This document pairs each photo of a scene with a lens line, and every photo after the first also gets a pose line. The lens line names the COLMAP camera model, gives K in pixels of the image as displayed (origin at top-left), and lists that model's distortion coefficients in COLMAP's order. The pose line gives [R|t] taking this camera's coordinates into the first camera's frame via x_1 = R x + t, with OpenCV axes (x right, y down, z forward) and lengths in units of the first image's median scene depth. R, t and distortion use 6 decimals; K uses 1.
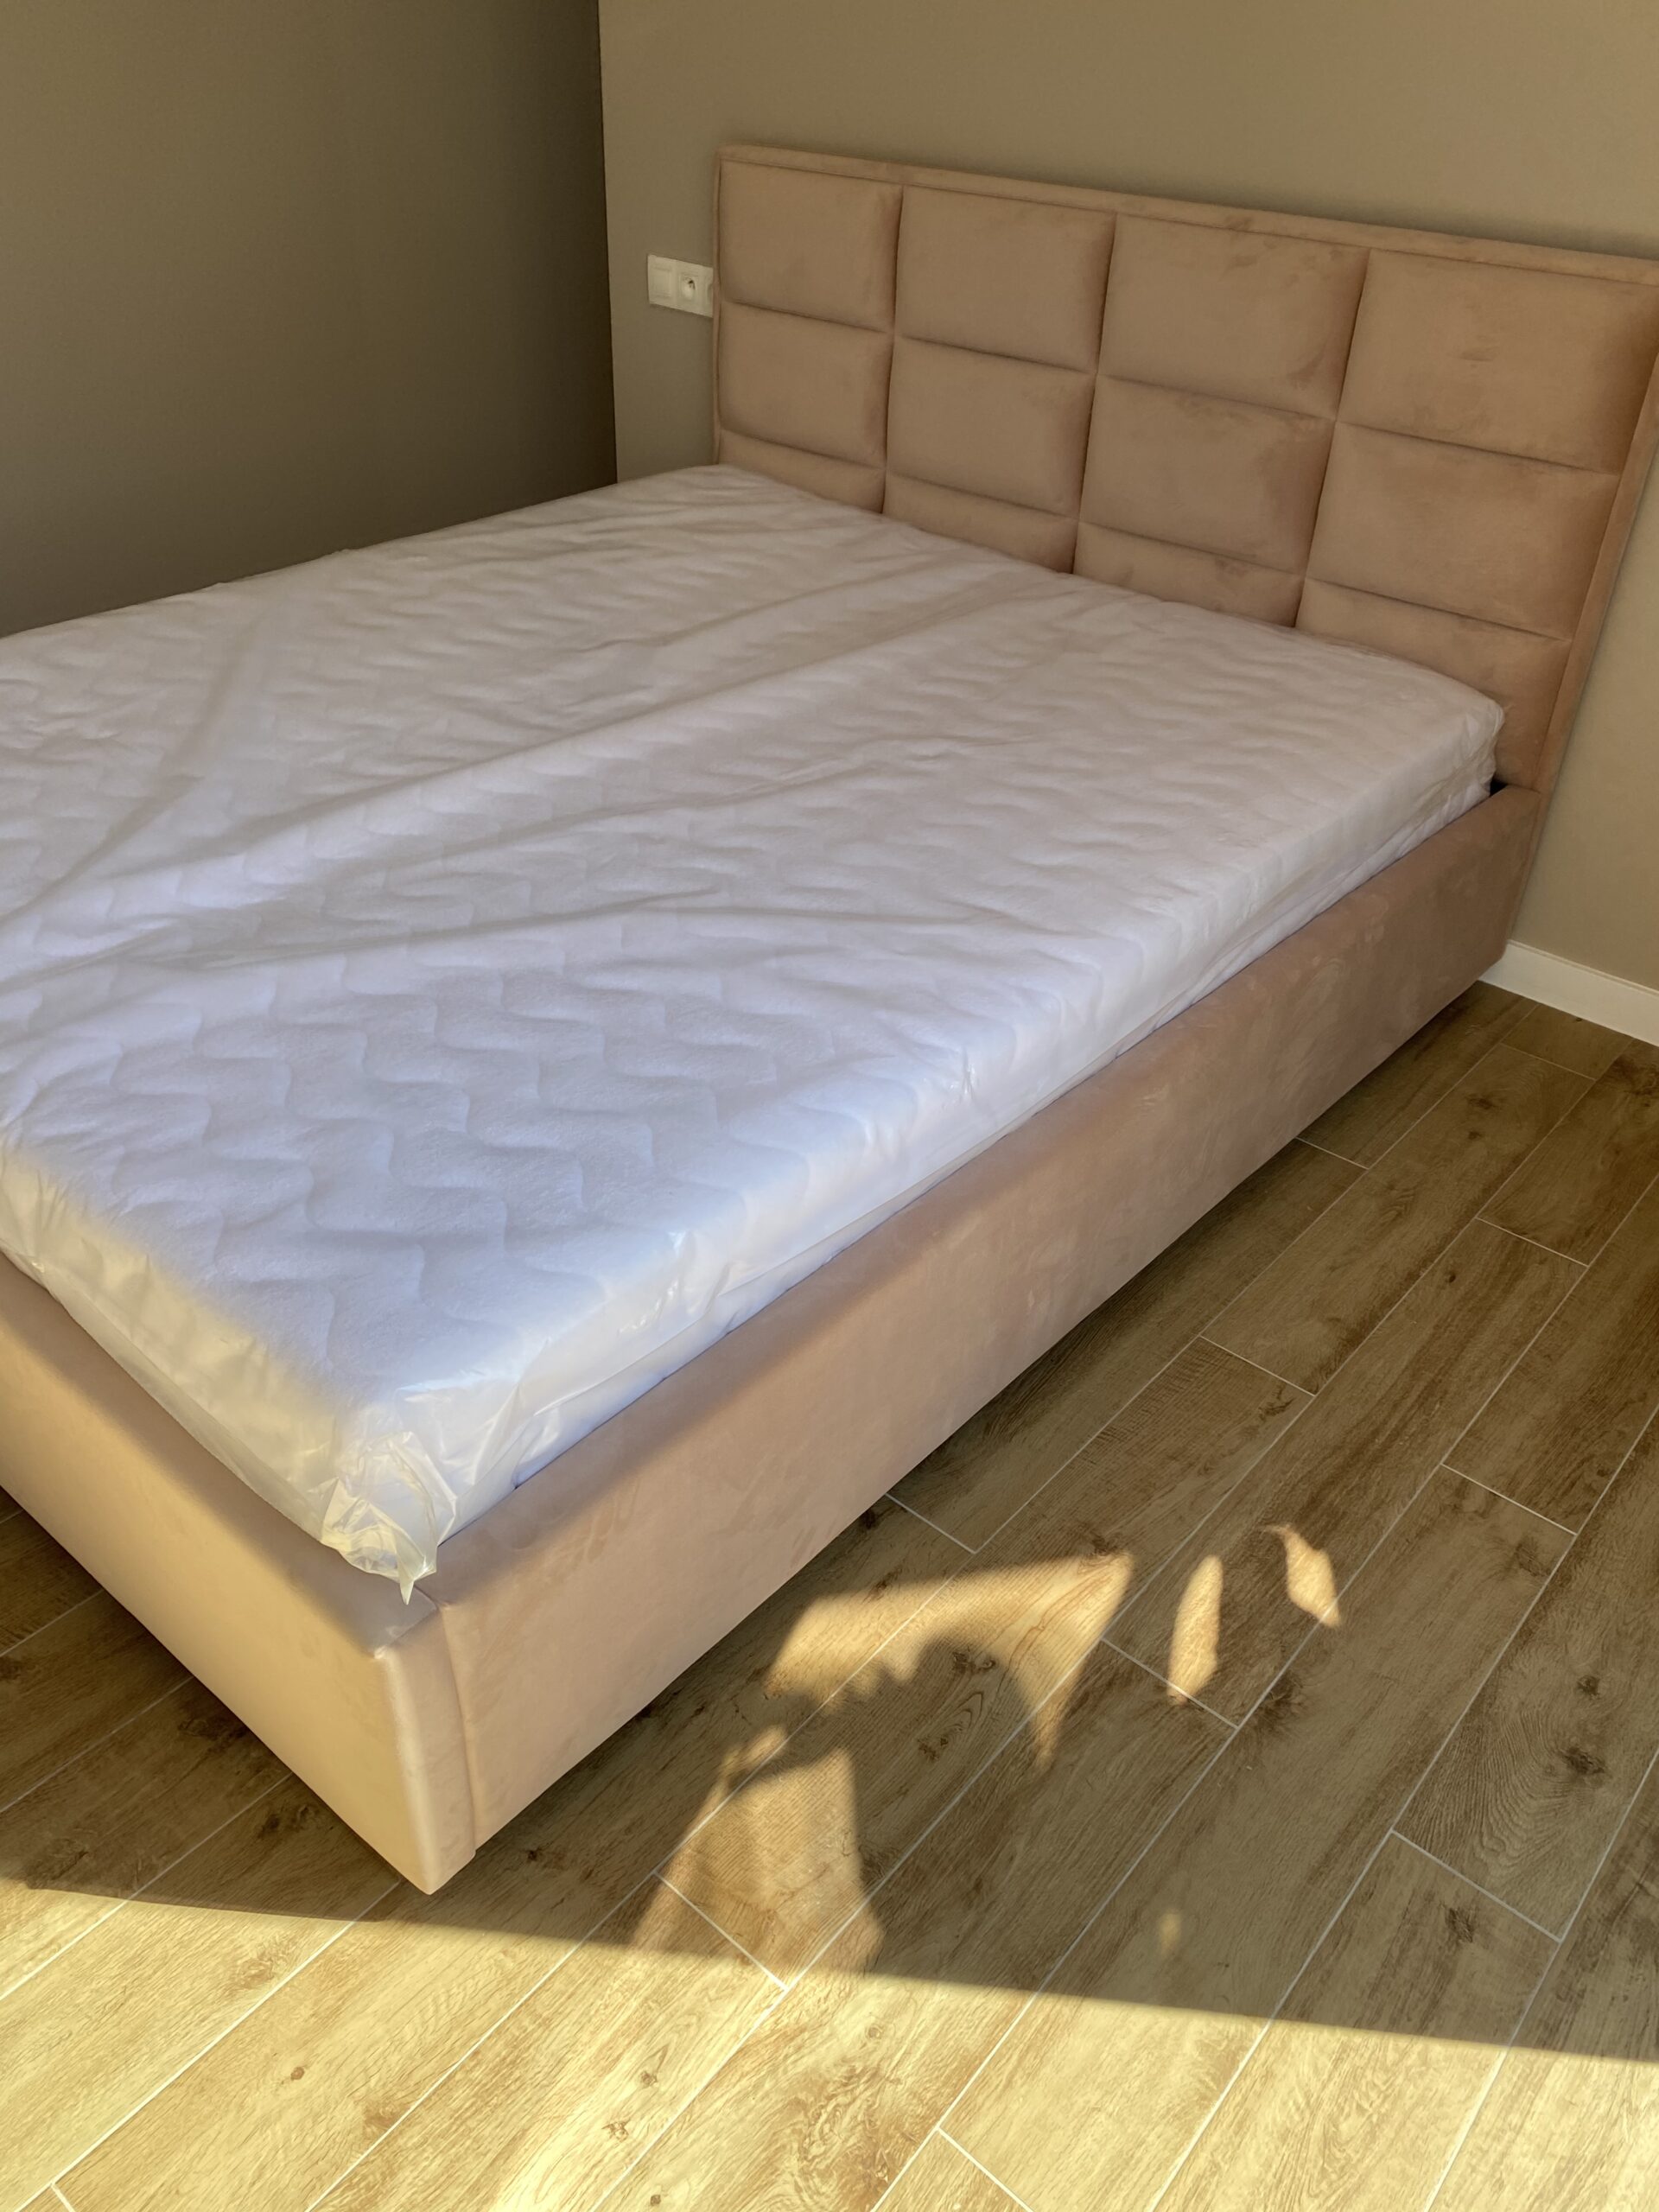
lens RADIAL K [[1677.4, 0, 851.8], [0, 1677.4, 1117.7], [0, 0, 1]] dist [0.090000, -0.196028]
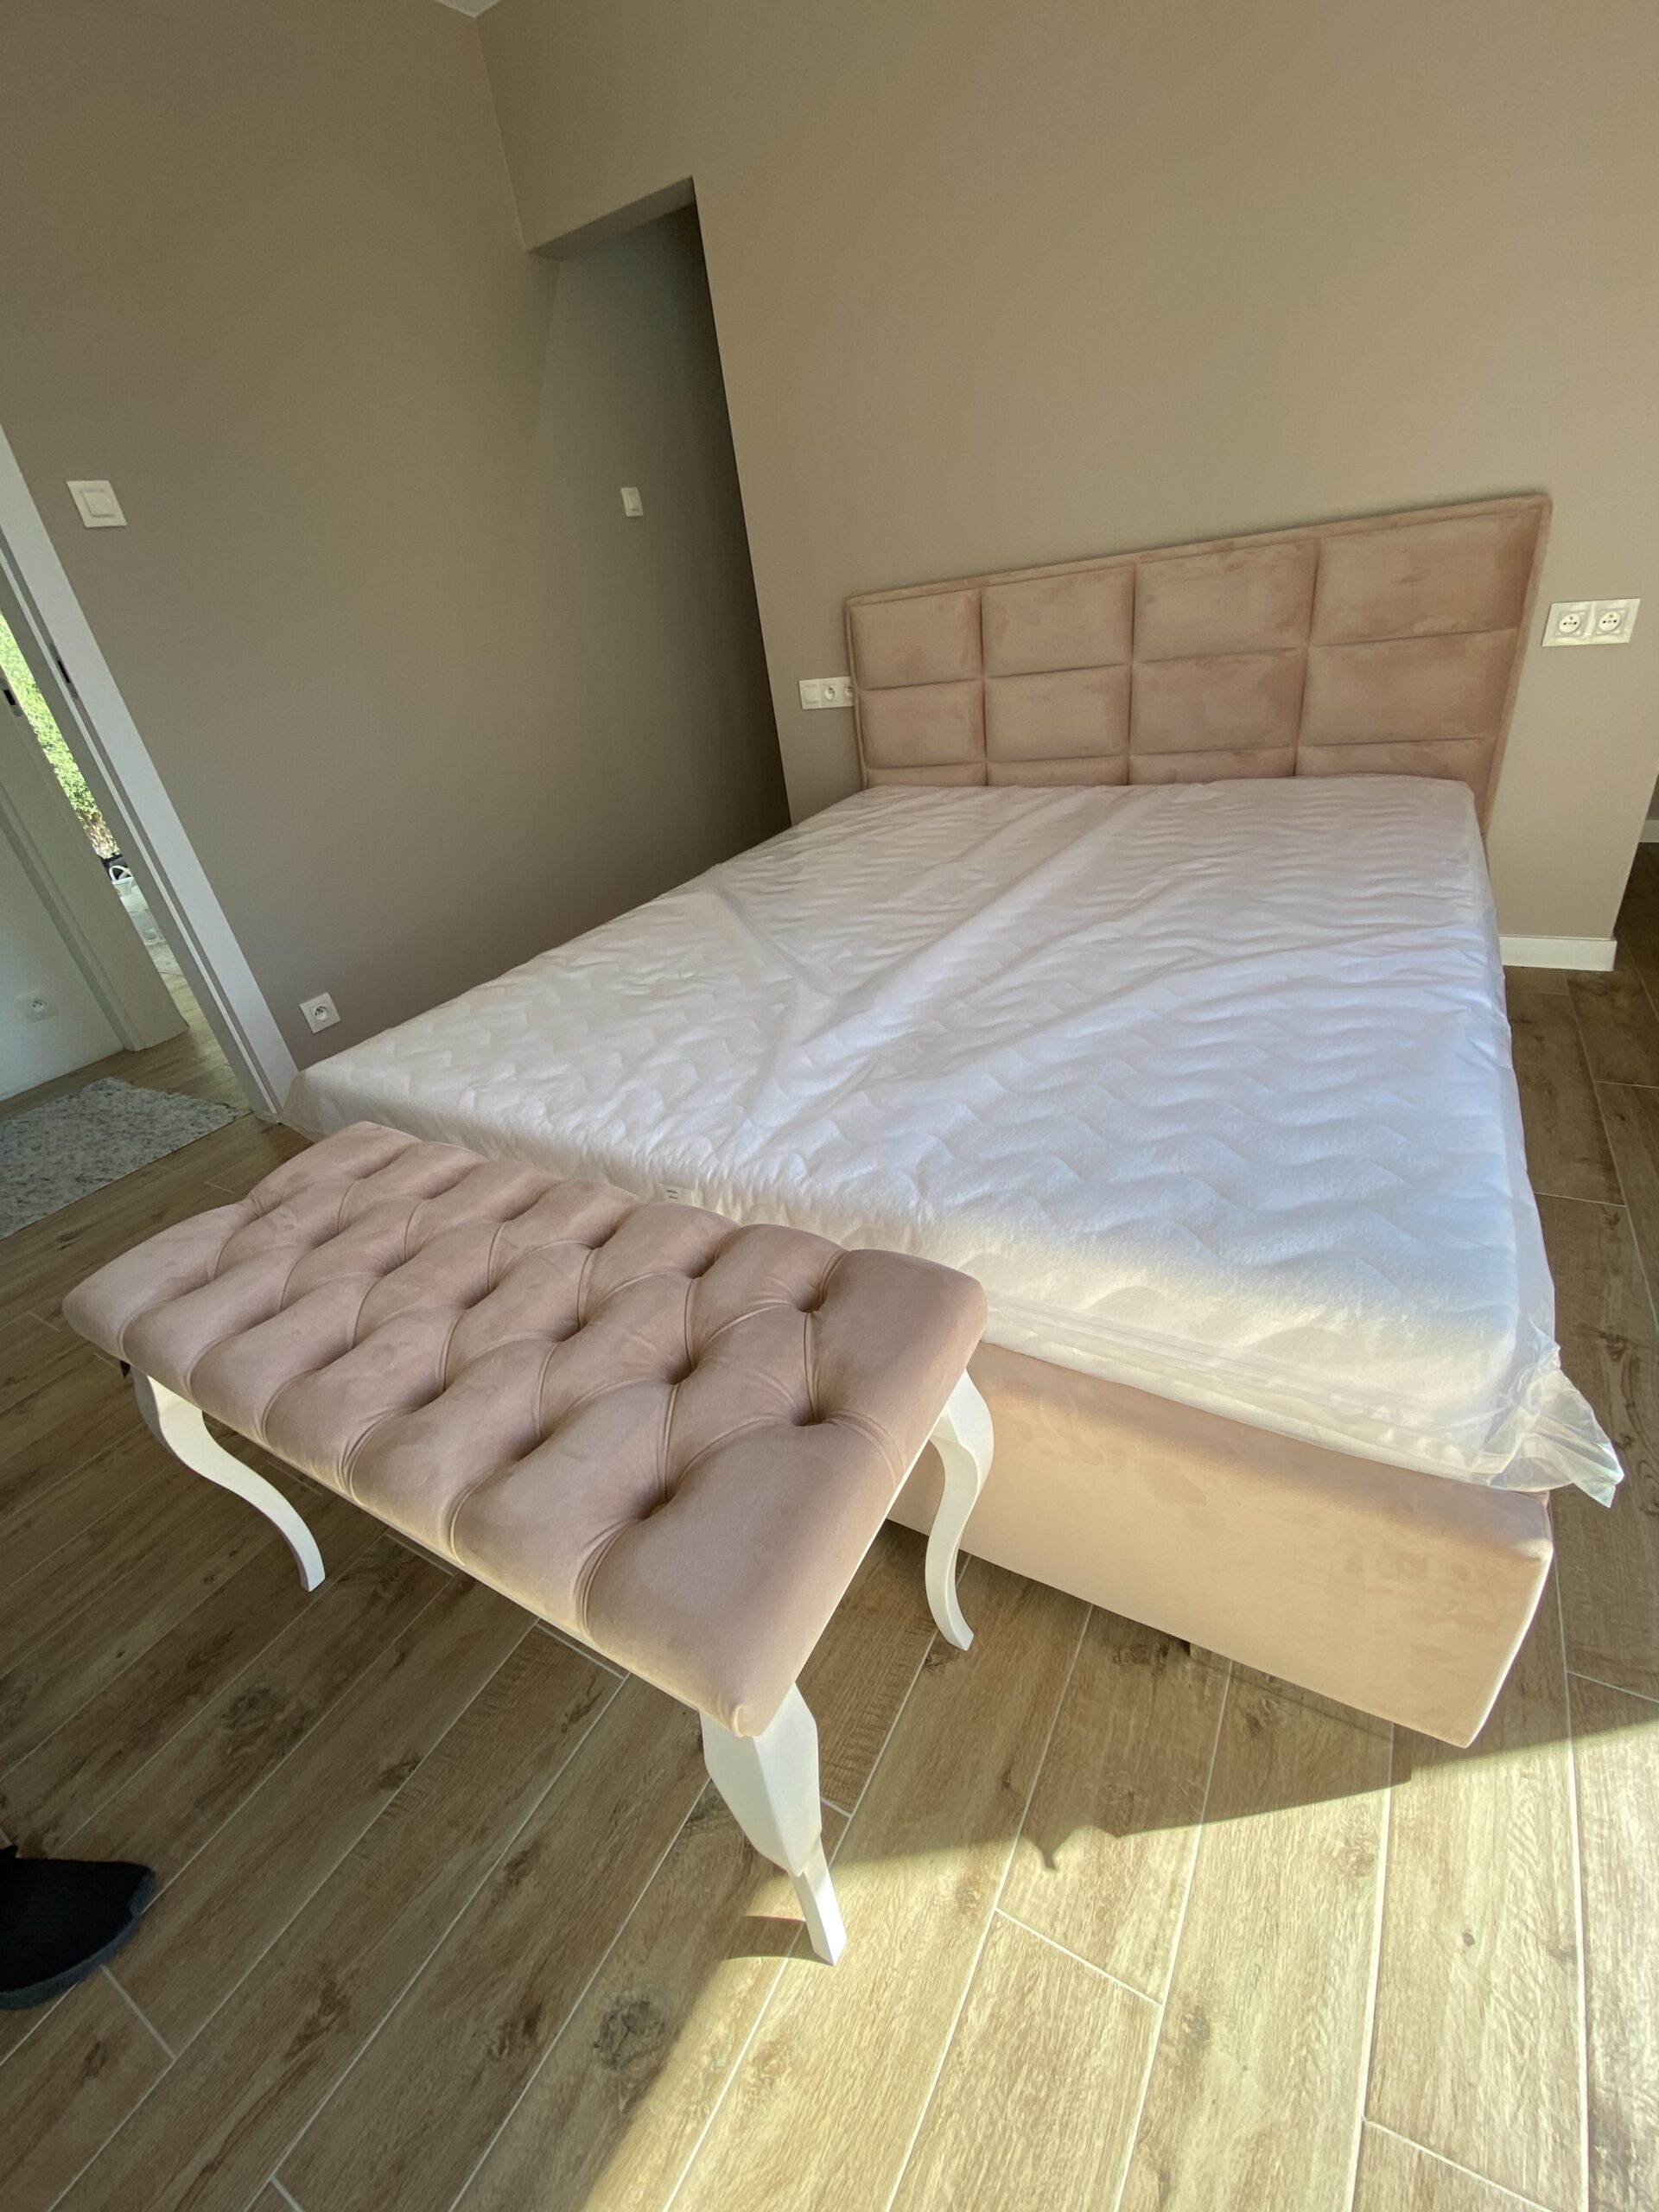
lens RADIAL K [[893.4, 0, 829.5], [0, 893.4, 1106.0], [0, 0, 1]] dist [0.022384, -0.021817]
pose [[0.968567, -0.239668, 0.066615, -0.337586], [0.245072, 0.965282, -0.090390, -0.013616], [-0.042638, 0.103874, 0.993676, 0.196578]]
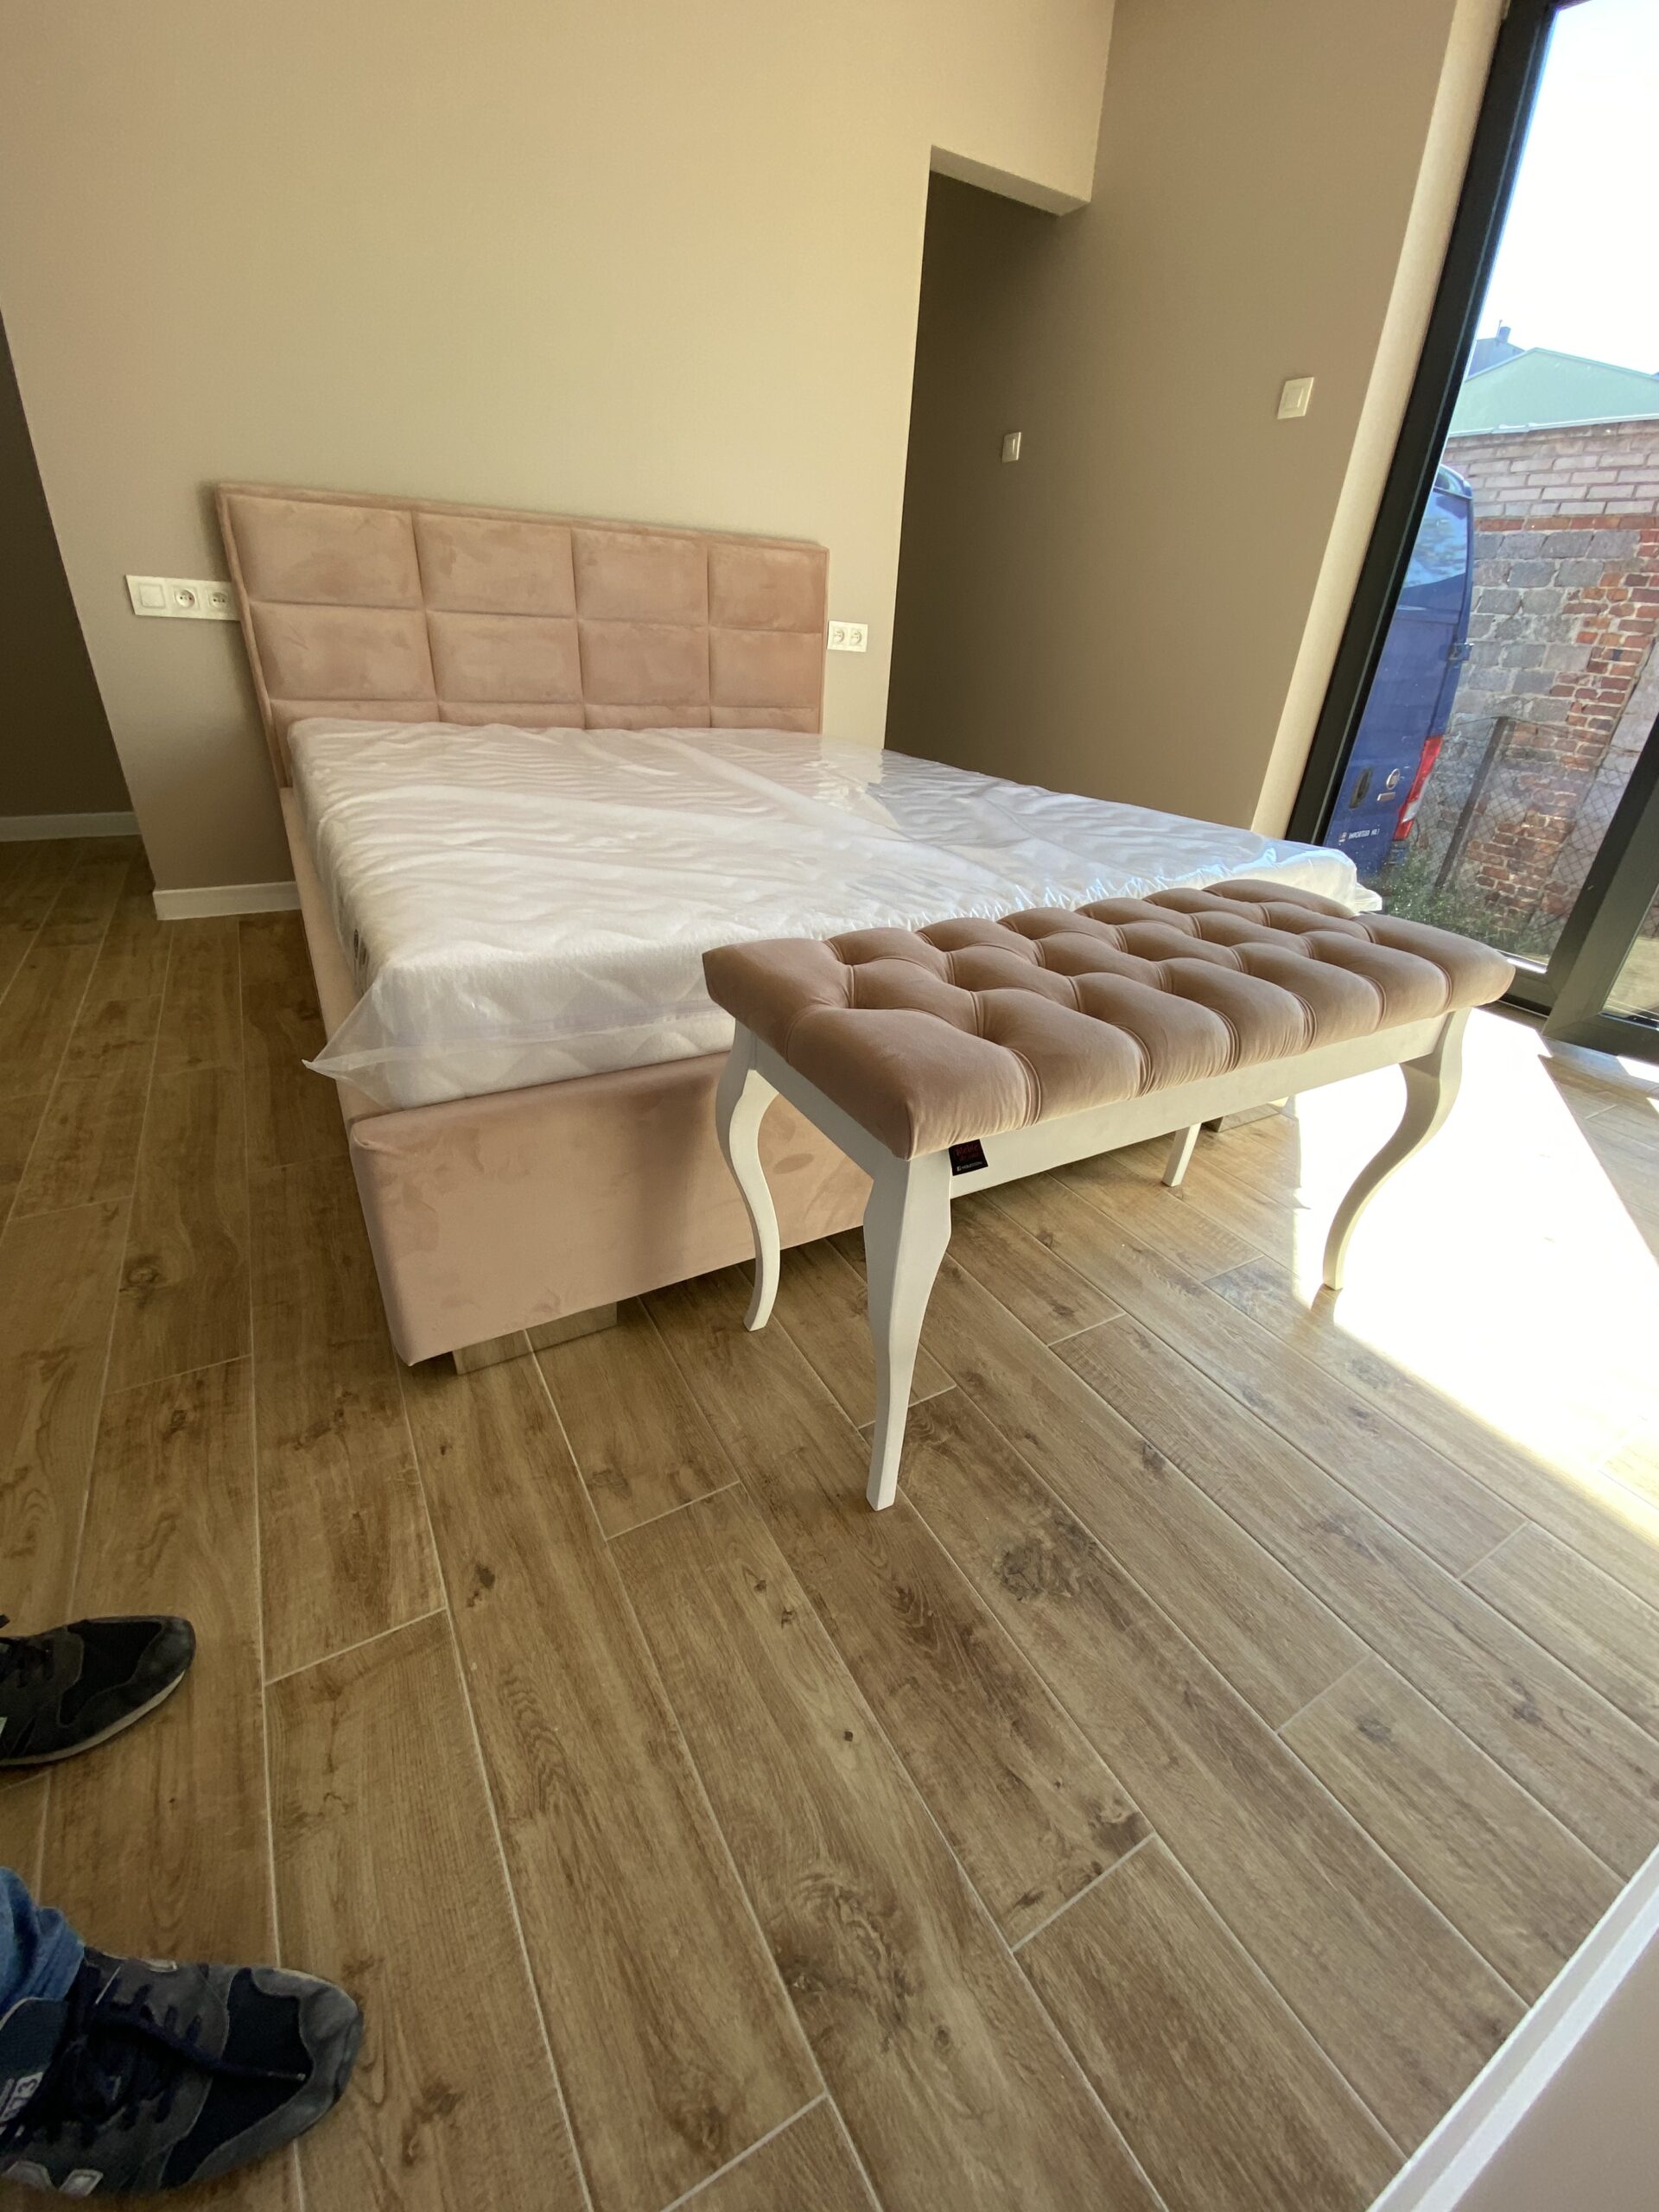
lens RADIAL K [[893.4, 0, 829.5], [0, 893.4, 1106.0], [0, 0, 1]] dist [0.022384, -0.021817]
pose [[0.336991, -0.466569, 0.817772, -0.899806], [0.497598, 0.825617, 0.265993, -0.136192], [-0.799271, 0.317284, 0.510389, 0.492098]]
